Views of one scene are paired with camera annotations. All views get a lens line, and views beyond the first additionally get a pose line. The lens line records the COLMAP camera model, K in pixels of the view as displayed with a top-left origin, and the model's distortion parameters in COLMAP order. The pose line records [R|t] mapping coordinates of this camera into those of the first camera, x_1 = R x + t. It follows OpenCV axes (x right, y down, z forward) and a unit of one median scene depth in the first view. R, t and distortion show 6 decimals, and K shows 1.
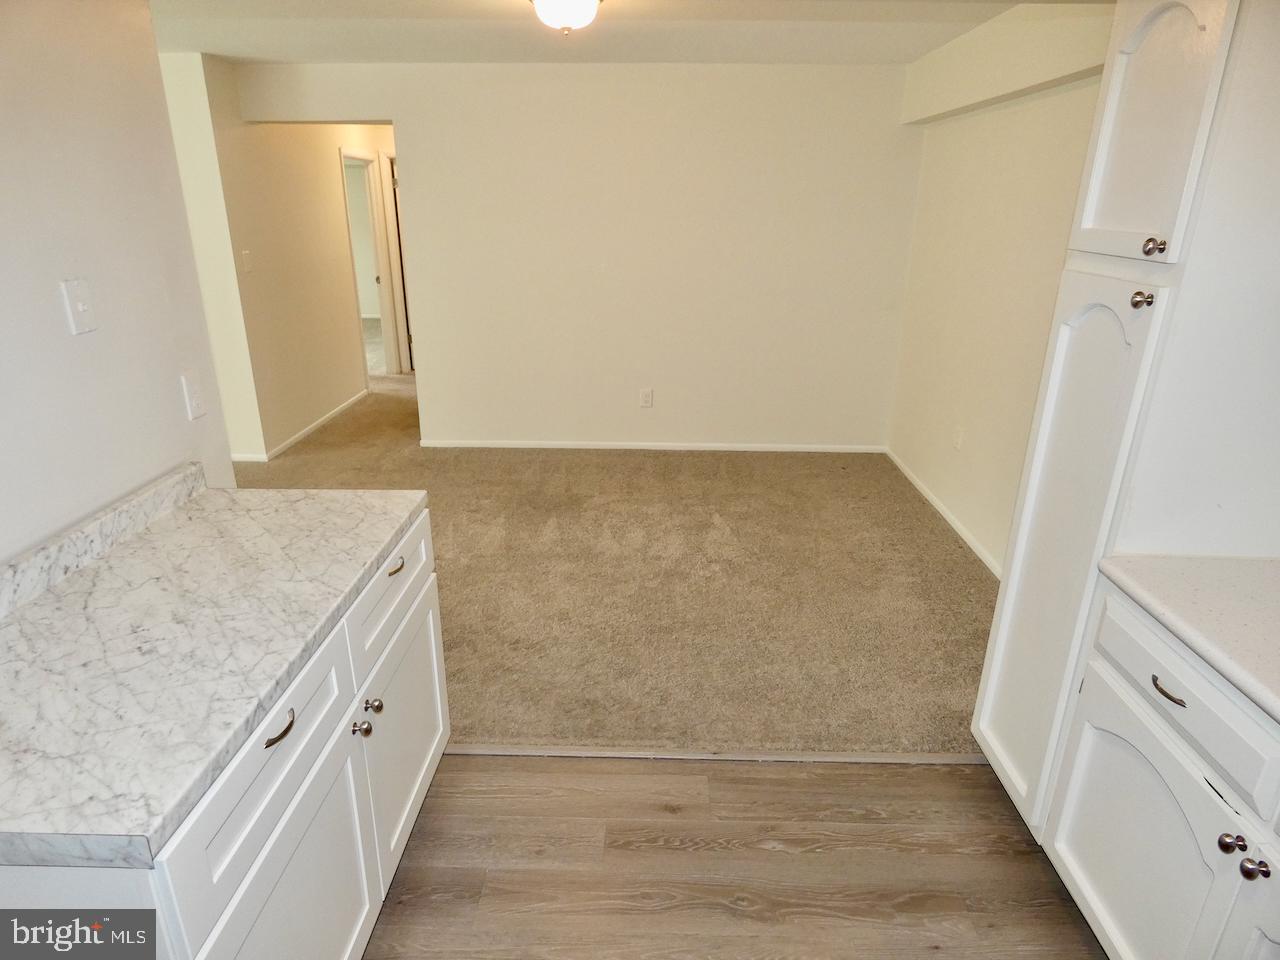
lens RADIAL K [[764.3, 0, 637.6], [0, 764.3, 478.4], [0, 0, 1]] dist [-0.009030, -0.000832]
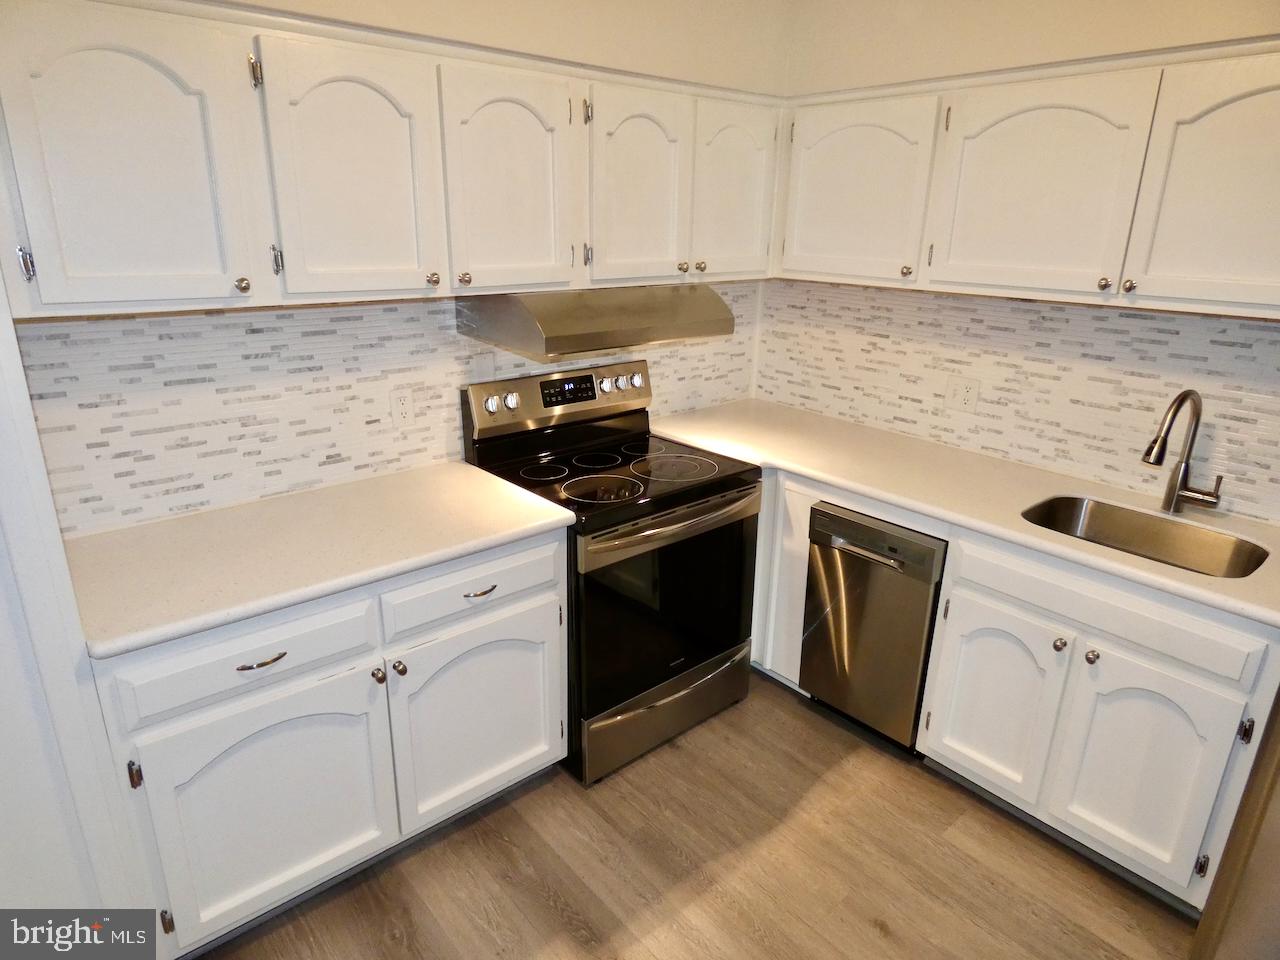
lens RADIAL K [[764.3, 0, 637.6], [0, 764.3, 478.4], [0, 0, 1]] dist [-0.009030, -0.000832]
pose [[-0.671510, -0.261913, 0.693163, -0.272449], [0.229101, 0.816231, 0.530359, -0.289163], [-0.704689, 0.514946, -0.488103, 0.712815]]
